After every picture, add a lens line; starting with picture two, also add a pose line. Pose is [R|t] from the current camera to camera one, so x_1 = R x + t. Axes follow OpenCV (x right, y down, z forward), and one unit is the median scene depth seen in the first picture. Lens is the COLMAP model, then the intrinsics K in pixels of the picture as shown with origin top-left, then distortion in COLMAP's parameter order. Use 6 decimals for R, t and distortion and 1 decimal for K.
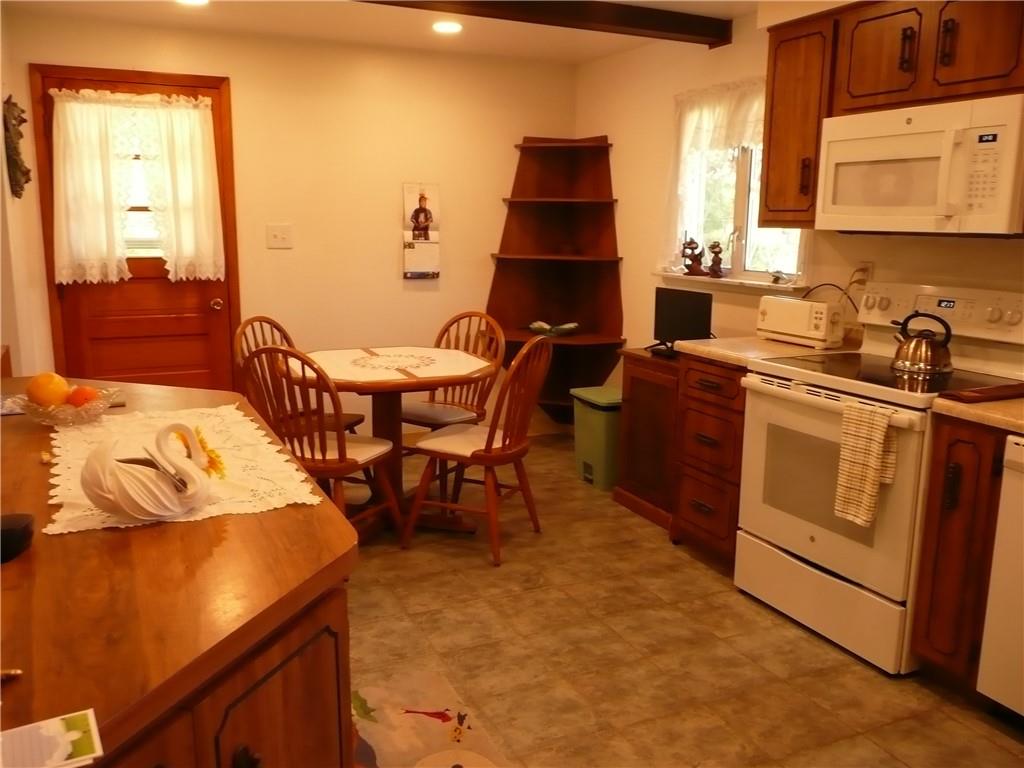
lens RADIAL K [[855.2, 0, 510.5], [0, 855.2, 385.7], [0, 0, 1]] dist [-0.031781, 0.008670]
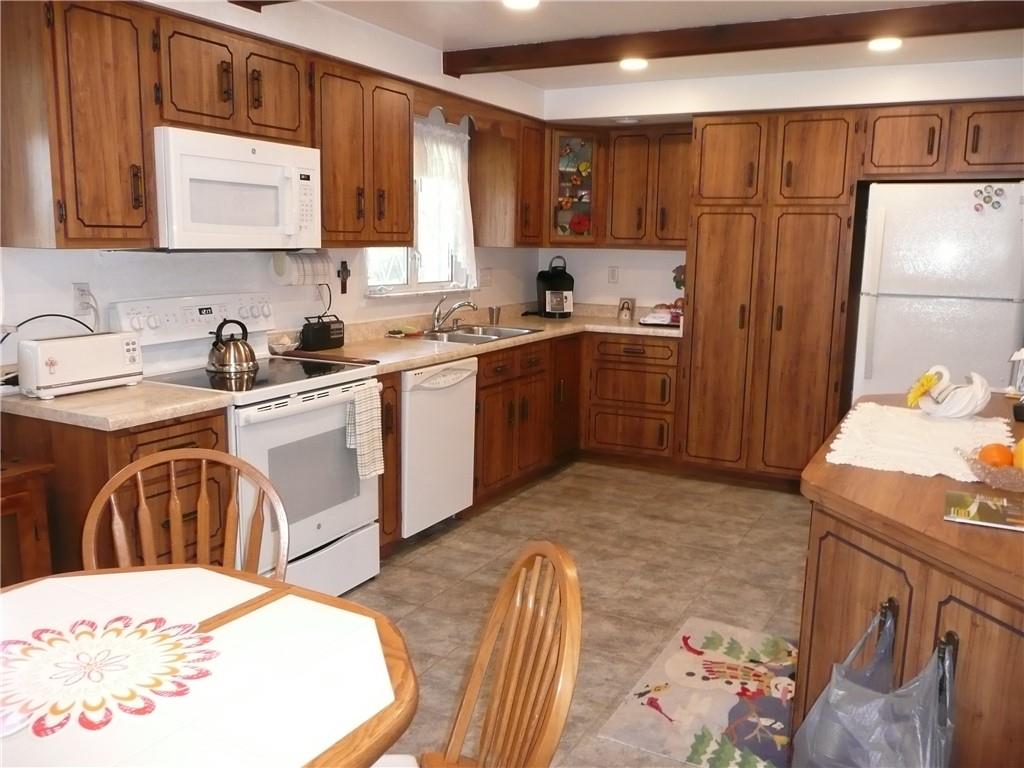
lens RADIAL K [[855.2, 0, 510.8], [0, 855.2, 384.4], [0, 0, 1]] dist [-0.031781, 0.008670]
pose [[-0.591466, -0.154081, 0.791472, -0.671547], [0.131100, 0.950136, 0.282940, -0.289255], [-0.795601, 0.271111, -0.541773, 1.409984]]
